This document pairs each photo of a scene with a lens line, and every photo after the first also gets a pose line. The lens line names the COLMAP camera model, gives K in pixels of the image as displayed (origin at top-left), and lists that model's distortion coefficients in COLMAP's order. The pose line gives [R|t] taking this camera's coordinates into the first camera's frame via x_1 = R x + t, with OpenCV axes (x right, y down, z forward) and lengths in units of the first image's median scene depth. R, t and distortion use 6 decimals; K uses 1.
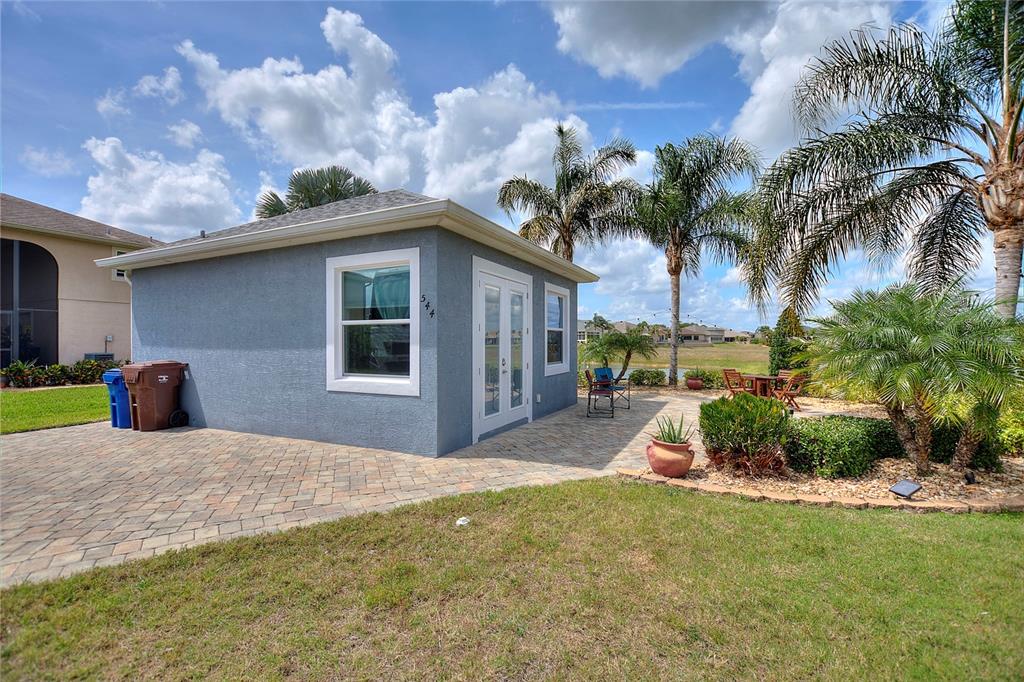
lens RADIAL K [[446.2, 0, 510.8], [0, 446.2, 340.8], [0, 0, 1]] dist [-0.024779, -0.000604]
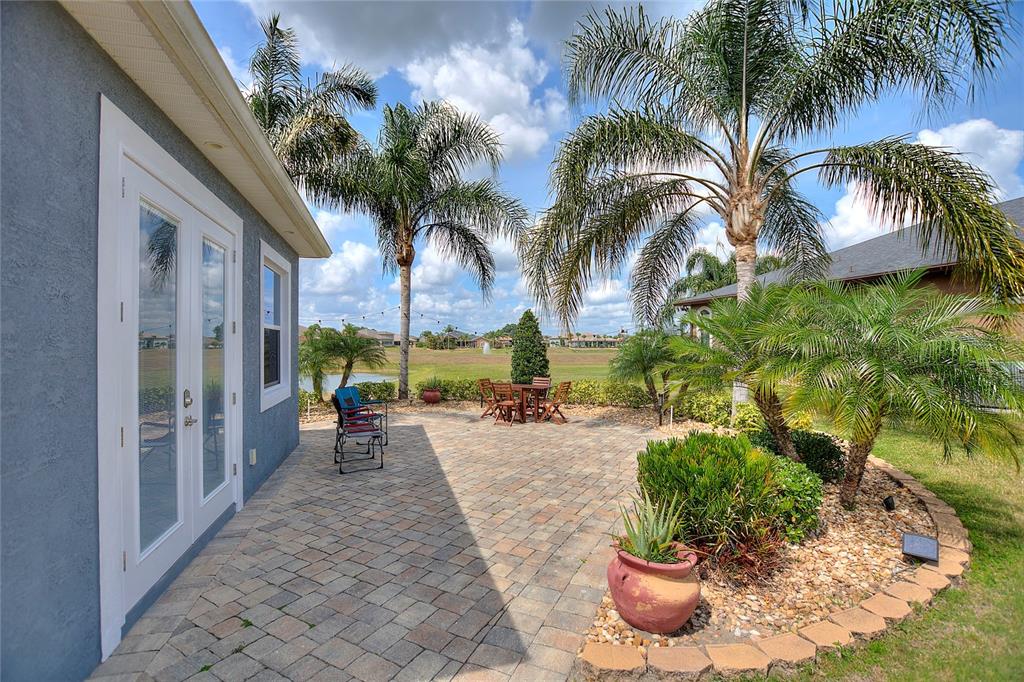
lens RADIAL K [[446.2, 0, 506.3], [0, 446.2, 344.1], [0, 0, 1]] dist [-0.024779, -0.000604]
pose [[0.760732, -0.001338, 0.649065, -0.040911], [0.002085, 0.999998, -0.000383, -0.002703], [-0.649063, 0.001644, 0.760733, 0.348838]]
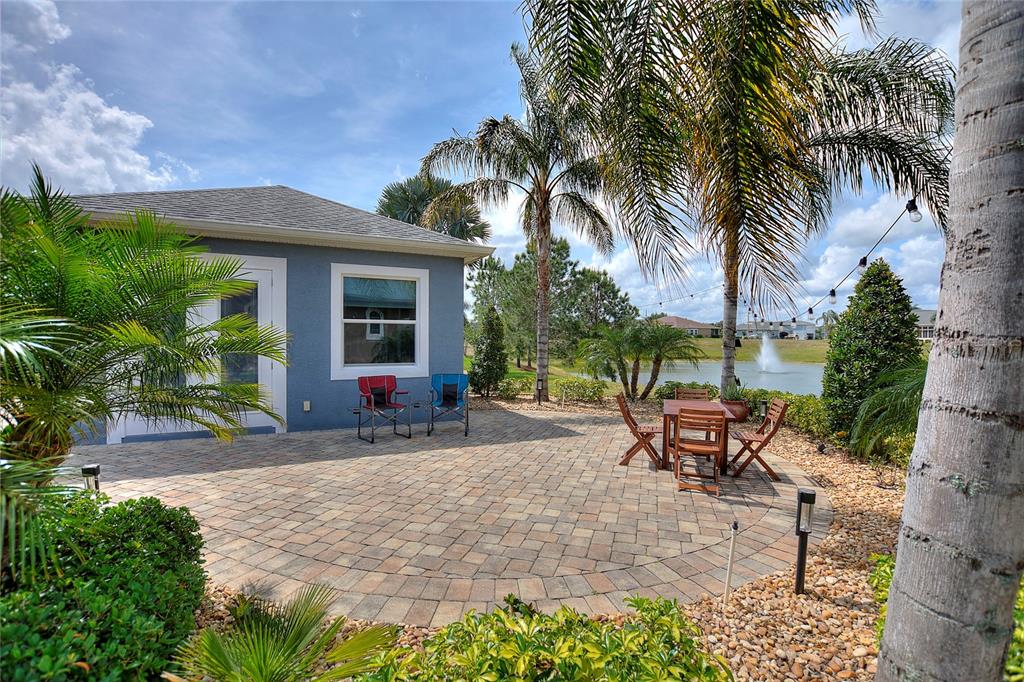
lens RADIAL K [[446.2, 0, 508.7], [0, 446.2, 342.2], [0, 0, 1]] dist [-0.024779, -0.000604]
pose [[0.785769, -0.000093, -0.618519, 0.733990], [0.002579, 0.999992, 0.003126, 0.007743], [0.618514, -0.004052, 0.785763, 0.498977]]
